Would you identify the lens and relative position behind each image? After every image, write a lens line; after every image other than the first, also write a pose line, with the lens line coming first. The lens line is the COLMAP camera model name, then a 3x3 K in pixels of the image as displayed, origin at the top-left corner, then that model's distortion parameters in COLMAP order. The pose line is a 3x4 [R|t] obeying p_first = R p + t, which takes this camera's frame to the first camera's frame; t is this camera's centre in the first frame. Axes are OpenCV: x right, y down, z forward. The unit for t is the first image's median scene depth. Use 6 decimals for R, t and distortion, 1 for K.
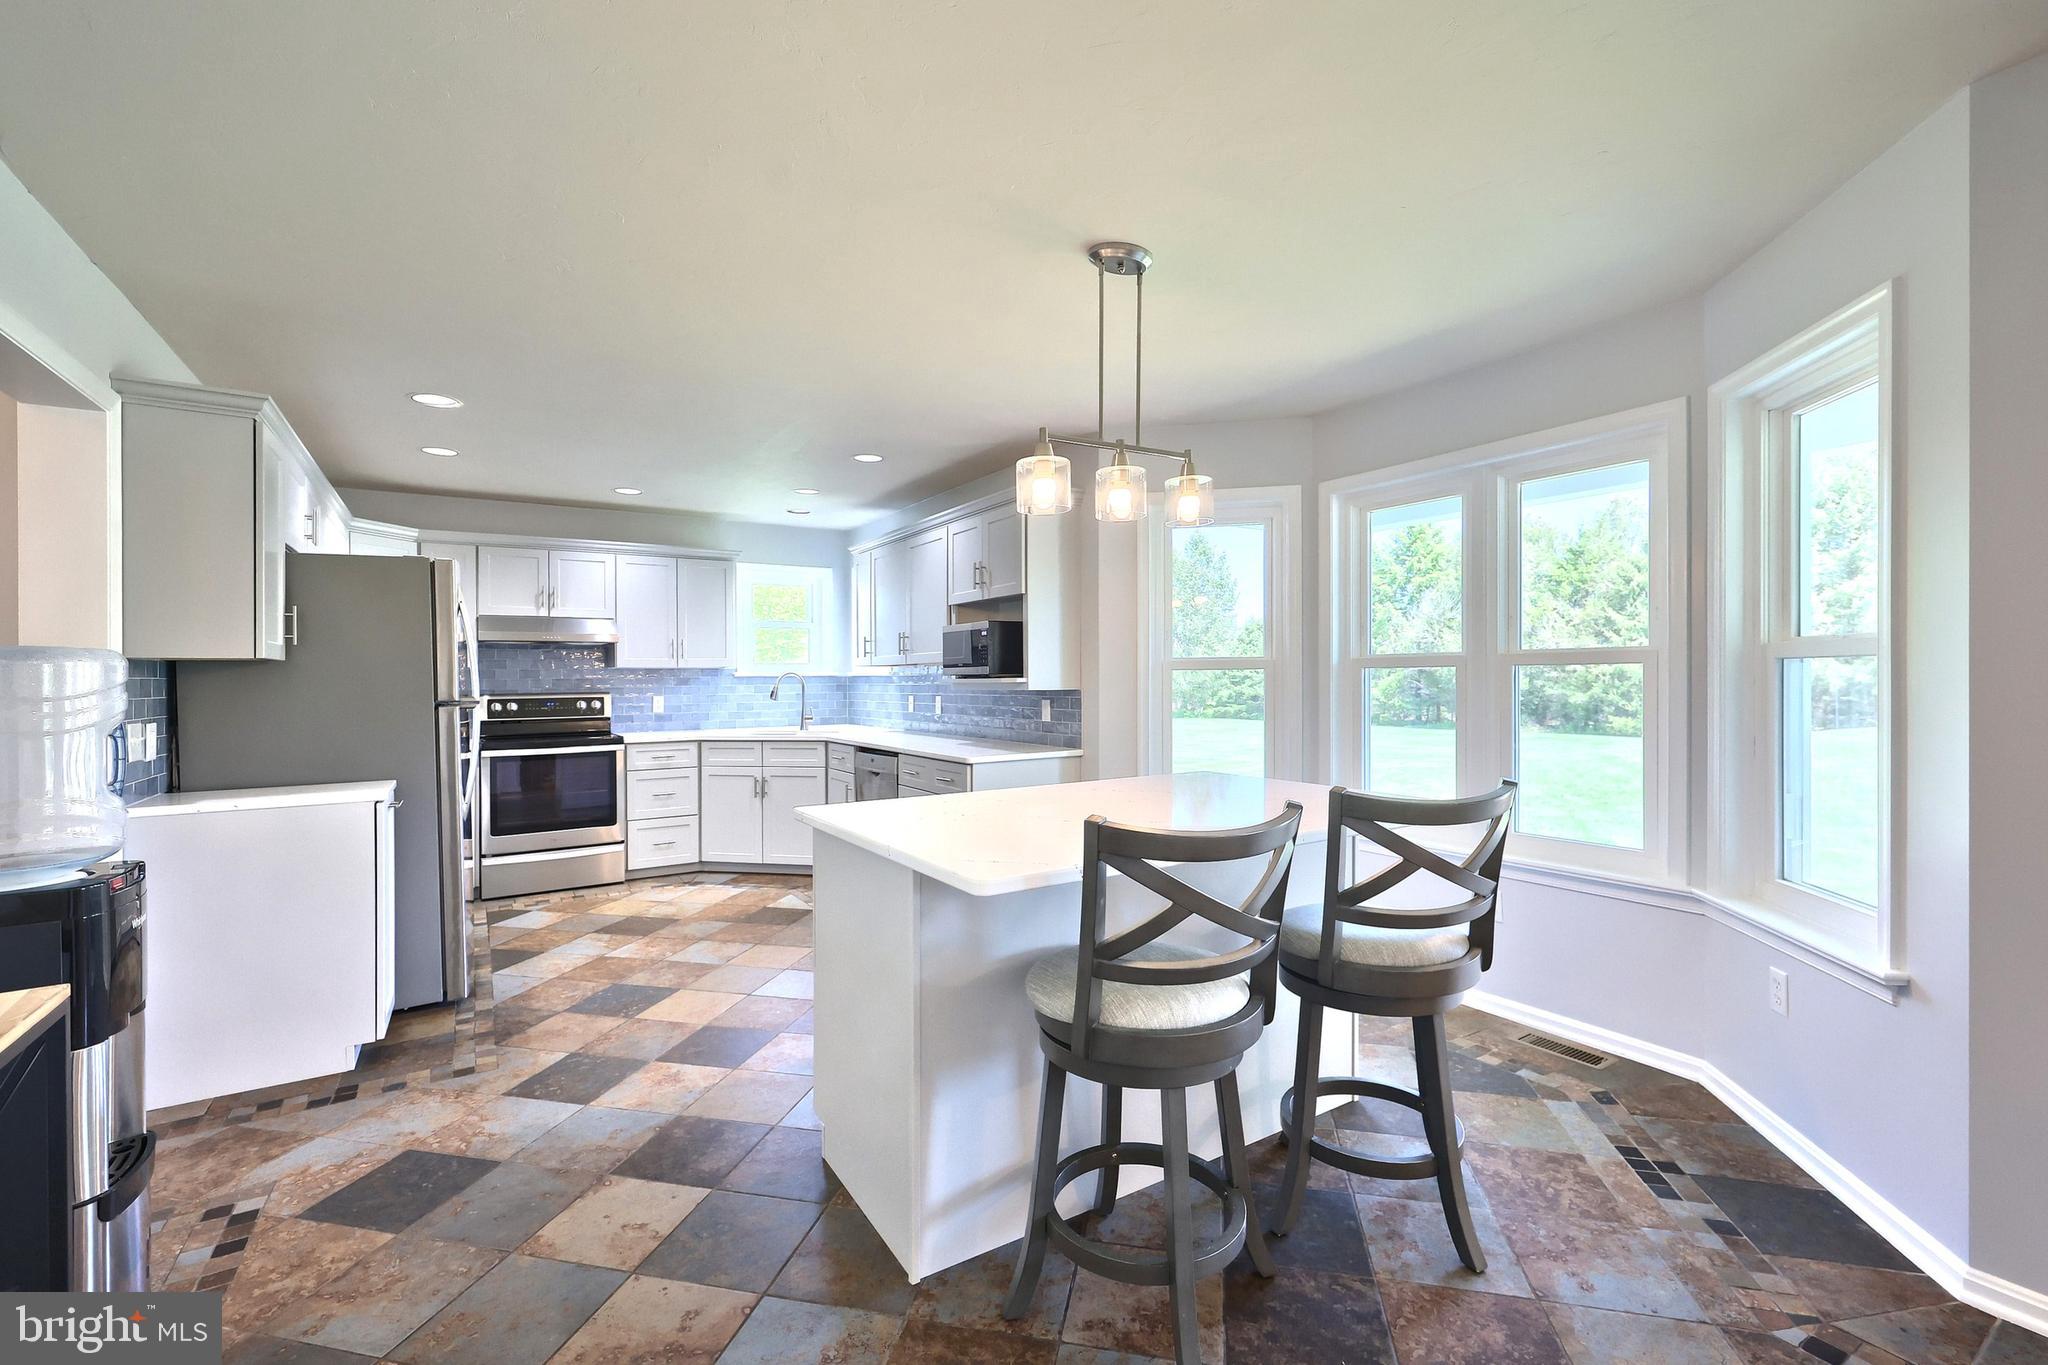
lens RADIAL K [[834.7, 0, 1009.3], [0, 834.7, 666.5], [0, 0, 1]] dist [-0.000595, -0.000517]
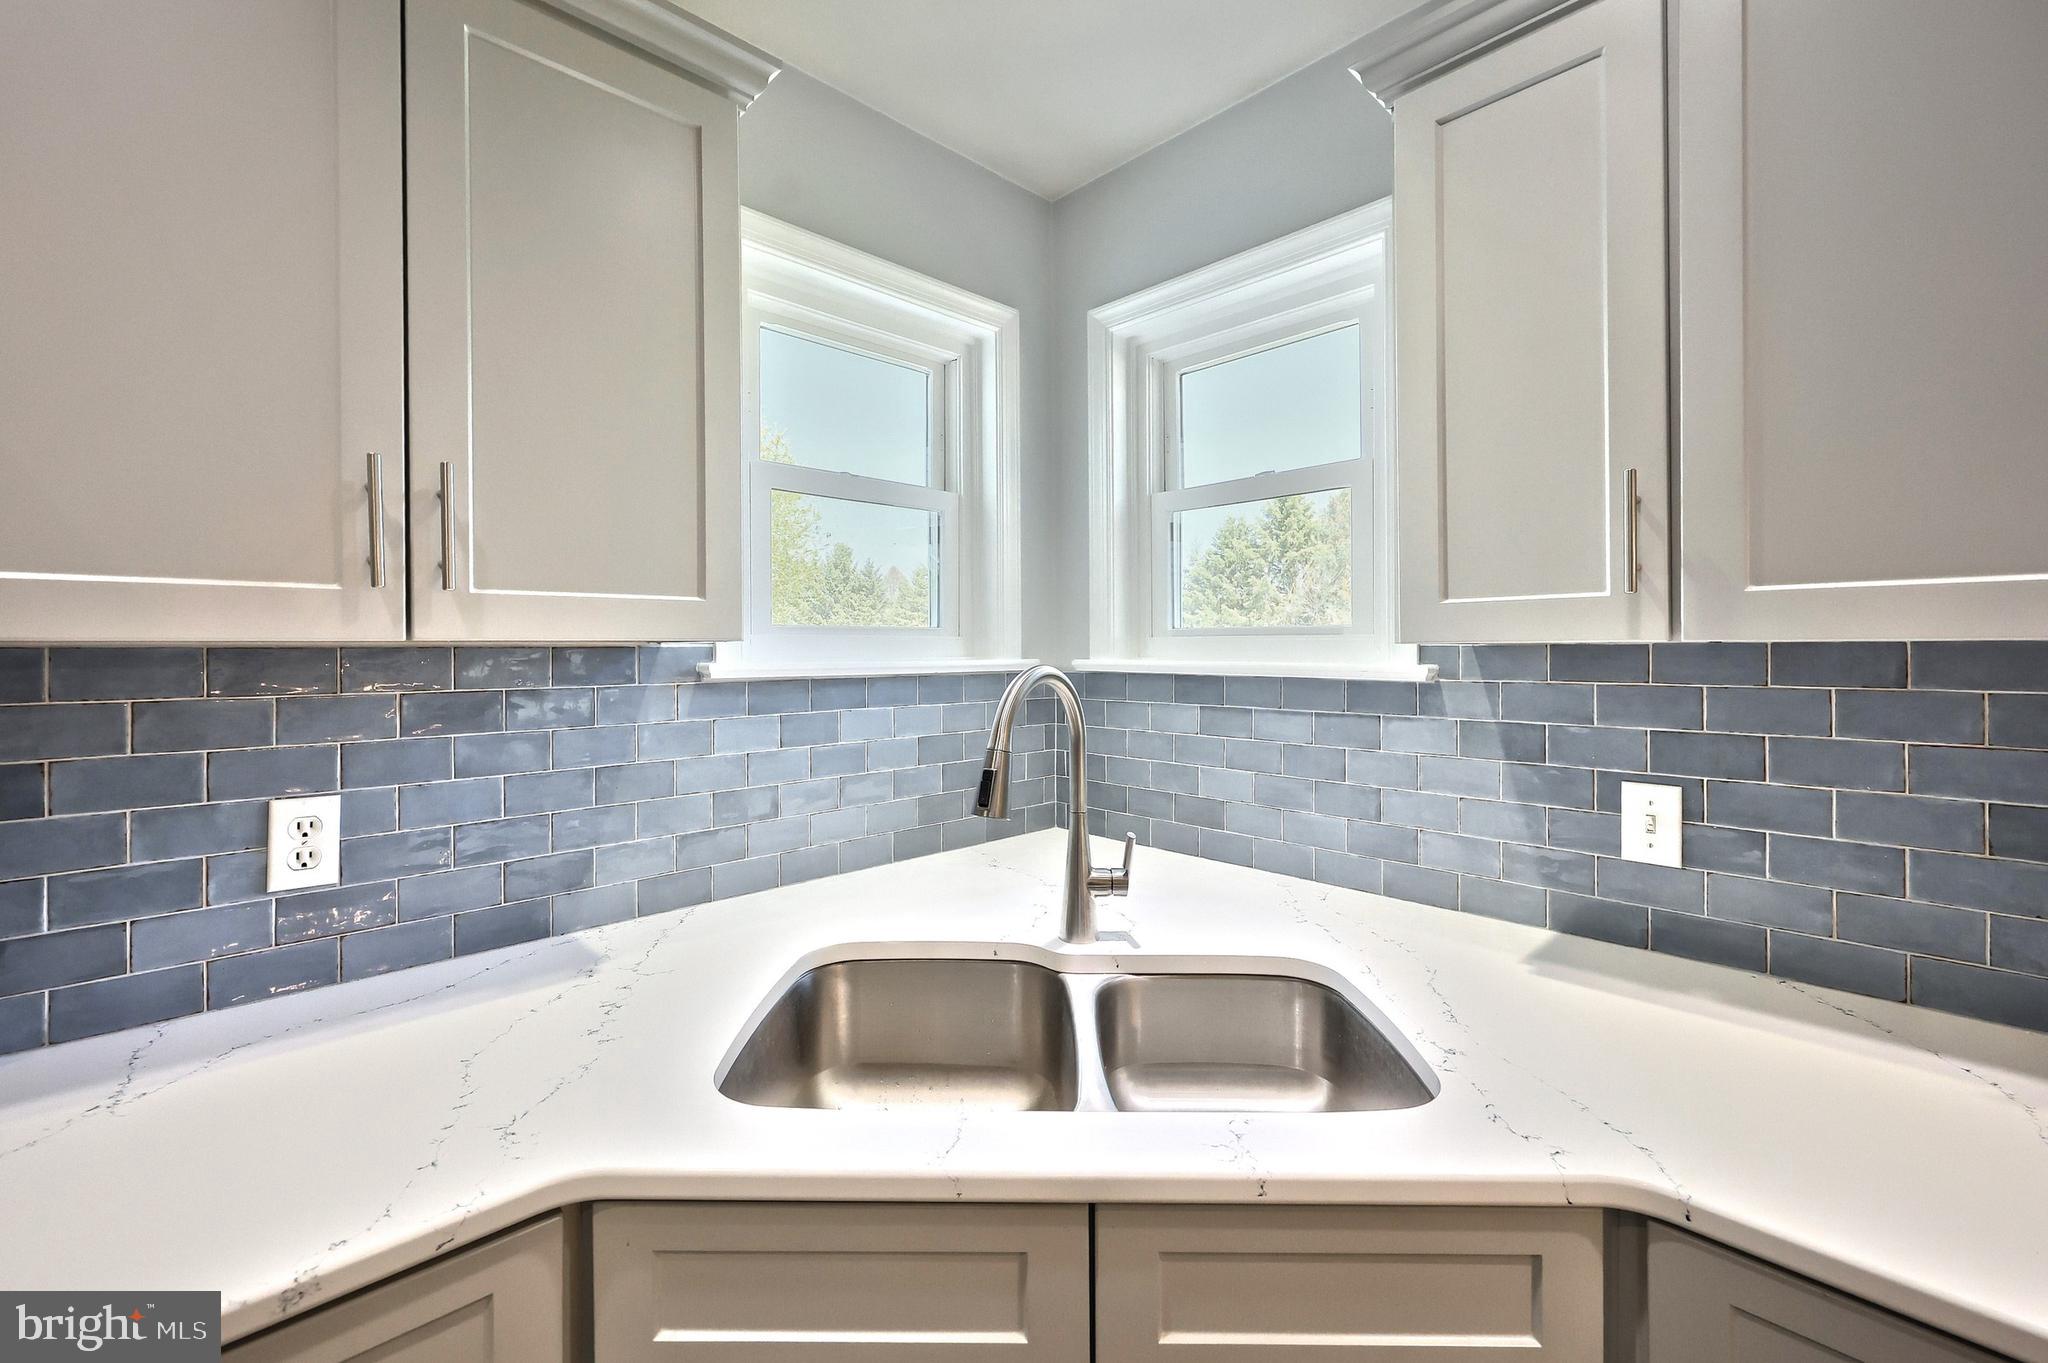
lens RADIAL K [[834.7, 0, 1007.1], [0, 834.7, 653.3], [0, 0, 1]] dist [-0.000595, -0.000517]
pose [[0.983387, 0.004195, 0.181473, -0.331559], [-0.007544, 0.999814, 0.017770, -0.000410], [-0.181364, -0.018844, 0.983235, 0.868639]]
